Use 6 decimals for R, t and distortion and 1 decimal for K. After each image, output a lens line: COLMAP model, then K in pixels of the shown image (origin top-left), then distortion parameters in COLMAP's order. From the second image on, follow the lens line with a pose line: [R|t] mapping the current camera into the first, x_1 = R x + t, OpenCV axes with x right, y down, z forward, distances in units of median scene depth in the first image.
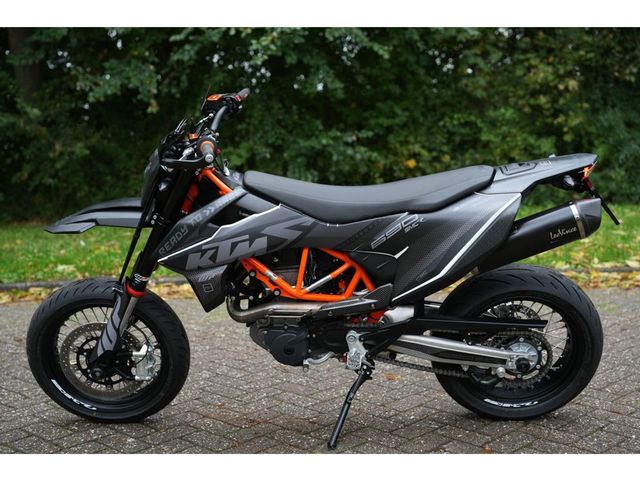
lens RADIAL K [[888.0, 0, 320.0], [0, 888.0, 240.0], [0, 0, 1]] dist [-0.106954, 0.979019]
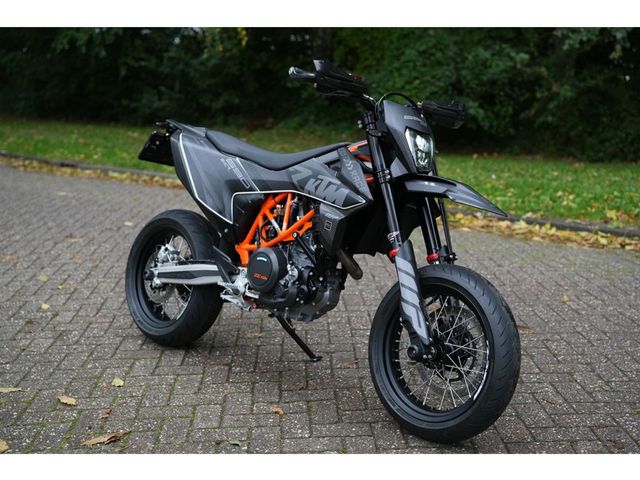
lens RADIAL K [[888.0, 0, 320.0], [0, 888.0, 240.0], [0, 0, 1]] dist [-0.106954, 0.979019]
pose [[0.721081, 0.149969, -0.676425, 0.994092], [-0.097257, 0.988536, 0.115489, -0.073654], [0.685991, -0.017490, 0.727400, 0.067642]]
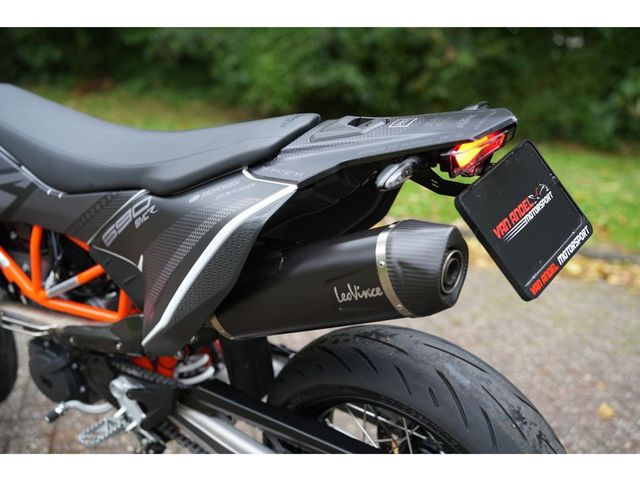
lens RADIAL K [[892.6, 0, 320.0], [0, 892.6, 240.0], [0, 0, 1]] dist [-0.139321, 1.457935]
pose [[0.823817, 0.176349, -0.538727, 0.465459], [-0.124668, 0.983473, 0.131293, -0.083243], [0.552977, -0.040999, 0.832187, 0.618840]]
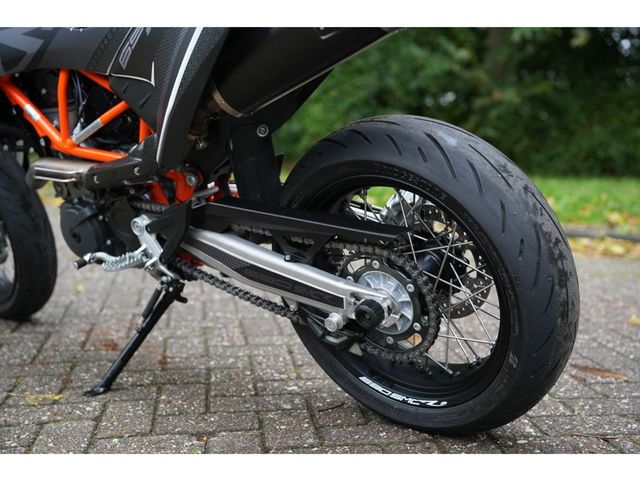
lens RADIAL K [[892.6, 0, 320.0], [0, 892.6, 240.0], [0, 0, 1]] dist [-0.139321, 1.457935]
pose [[0.787597, 0.104074, -0.607338, 0.536028], [-0.097009, 0.994285, 0.044580, 0.084116], [0.608507, 0.023806, 0.793192, 0.615899]]
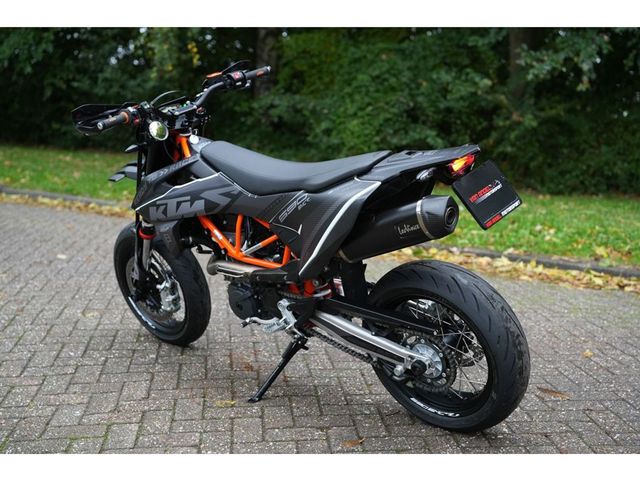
lens RADIAL K [[888.0, 0, 320.0], [0, 888.0, 240.0], [0, 0, 1]] dist [-0.106954, 0.979019]
pose [[0.769500, 0.135270, -0.624157, 0.753508], [-0.113729, 0.990715, 0.074499, -0.053036], [0.628439, 0.013657, 0.777739, 0.217700]]
